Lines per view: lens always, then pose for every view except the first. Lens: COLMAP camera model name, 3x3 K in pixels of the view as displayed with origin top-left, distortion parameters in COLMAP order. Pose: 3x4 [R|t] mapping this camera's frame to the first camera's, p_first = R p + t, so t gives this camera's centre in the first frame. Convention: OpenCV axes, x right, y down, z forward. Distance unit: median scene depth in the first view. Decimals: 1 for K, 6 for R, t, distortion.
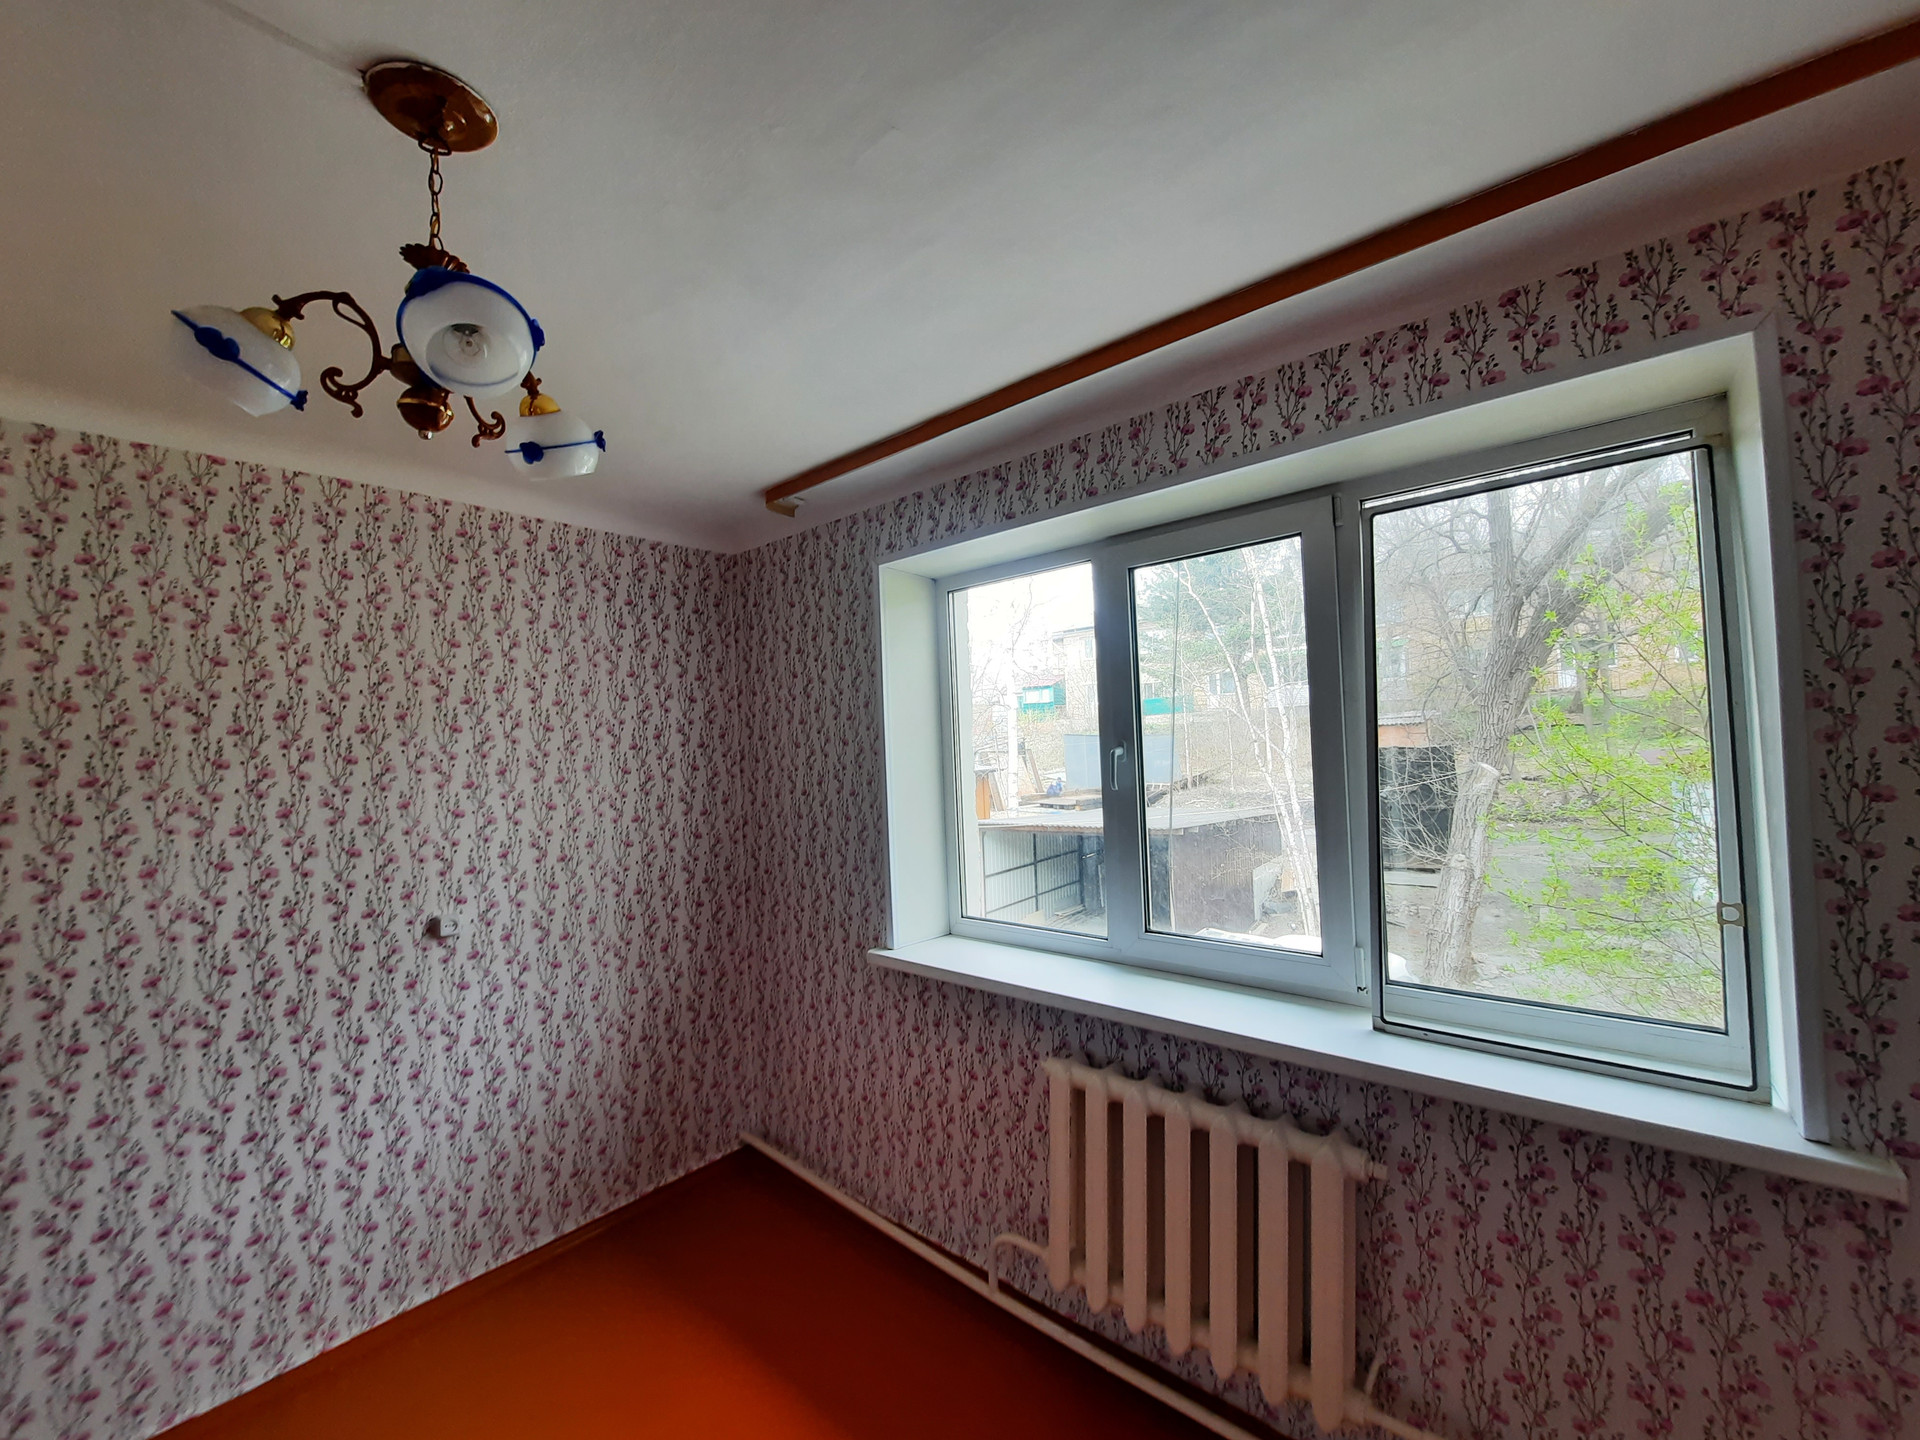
lens RADIAL K [[771.0, 0, 959.5], [0, 771.0, 729.6], [0, 0, 1]] dist [-0.002835, -0.004343]
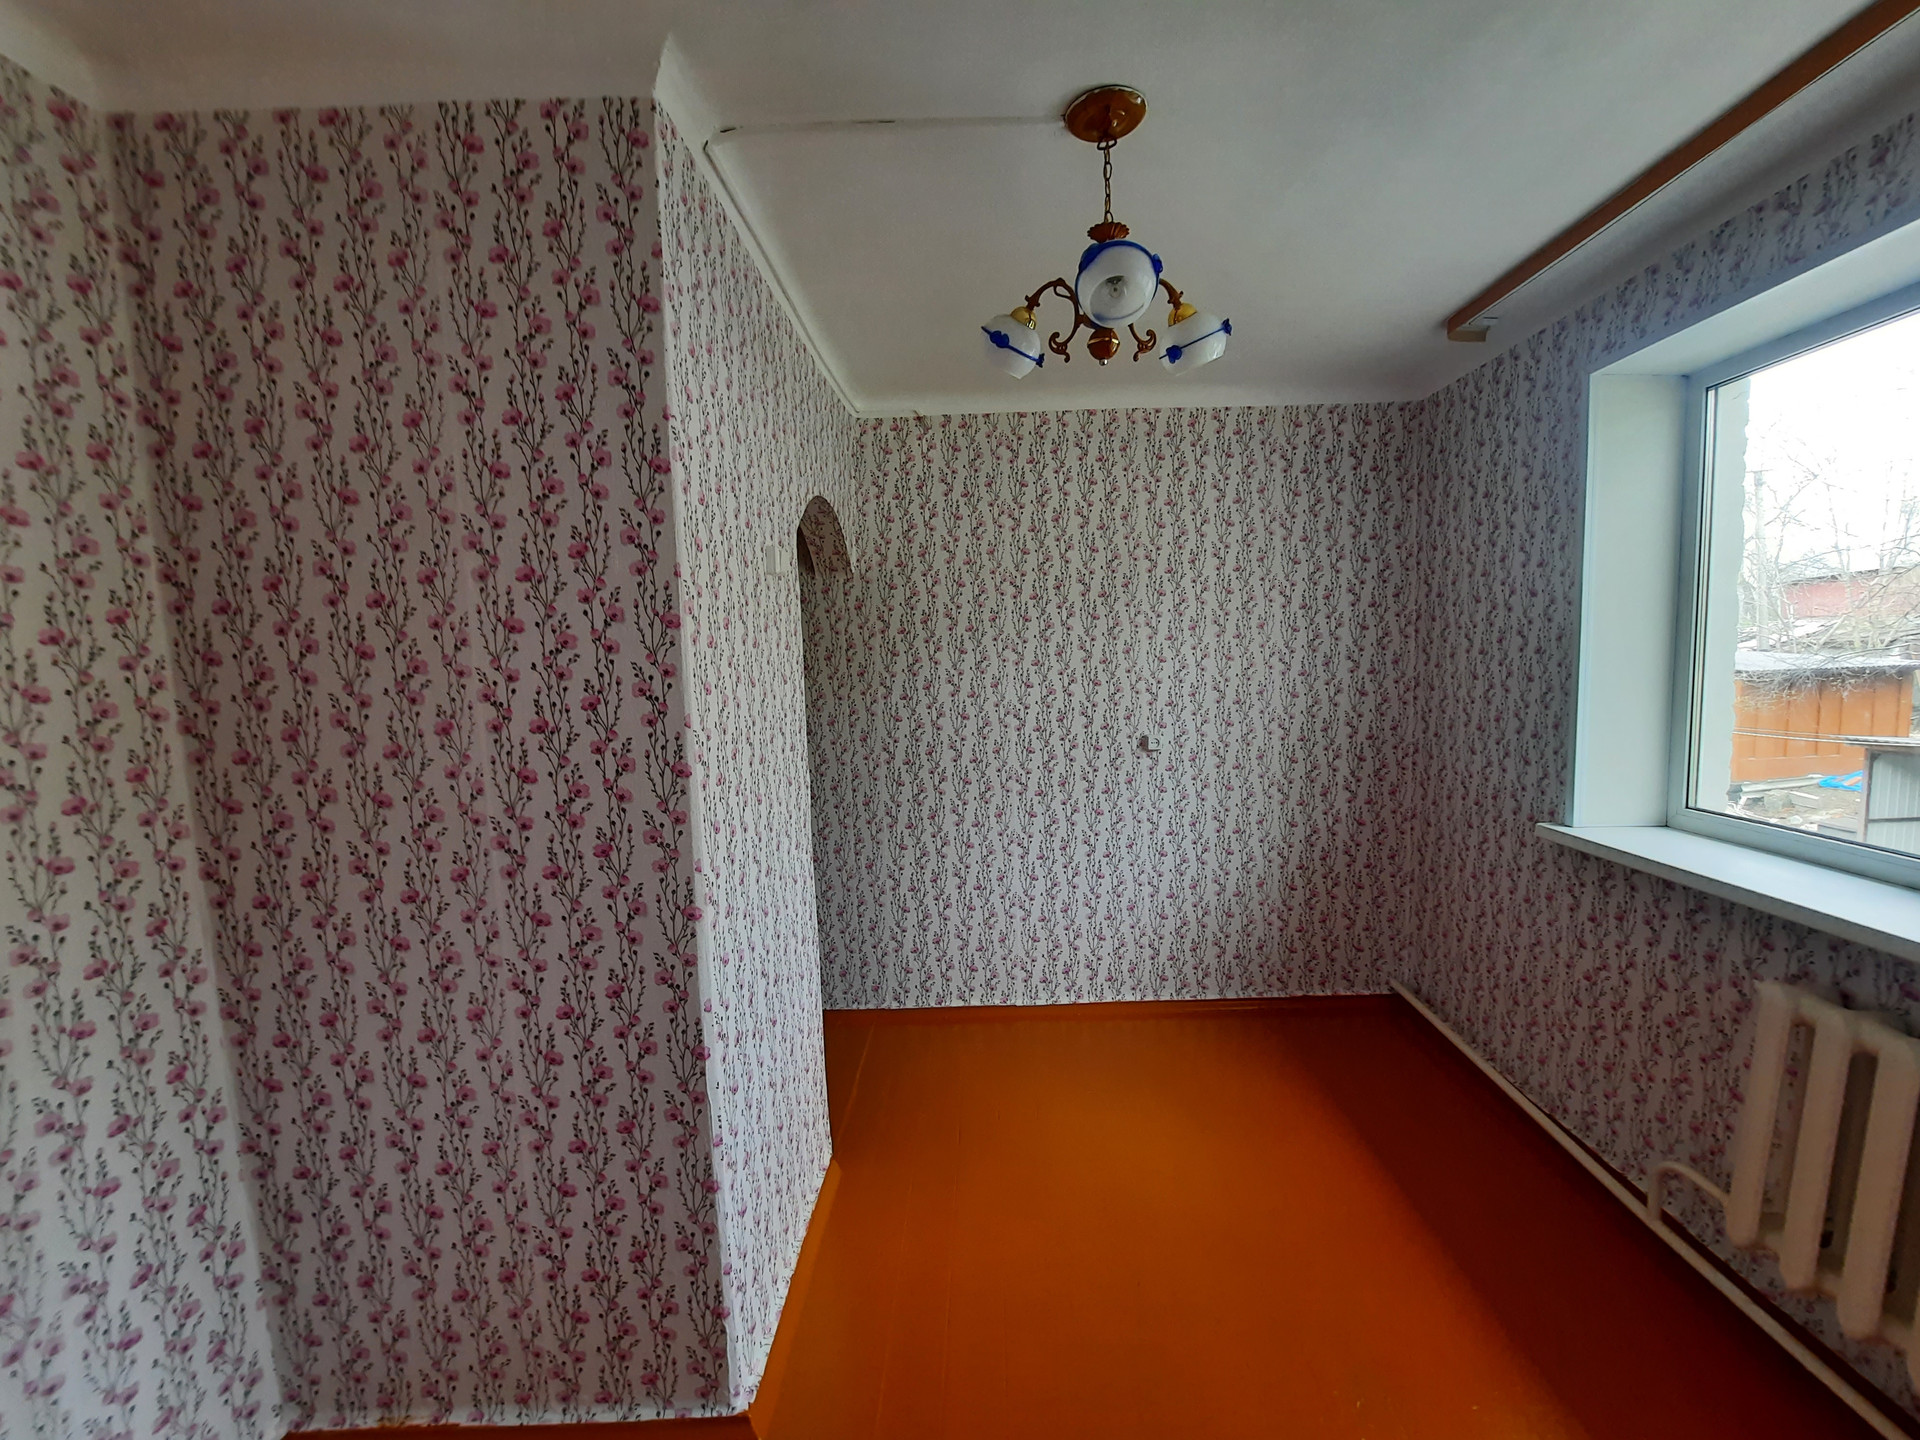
lens RADIAL K [[768.6, 0, 959.7], [0, 768.6, 732.6], [0, 0, 1]] dist [-0.001882, -0.004575]
pose [[0.628038, 0.096095, -0.772227, 0.153607], [0.016465, 0.990483, 0.136645, 0.050729], [0.778008, -0.098533, 0.620479, -0.086099]]
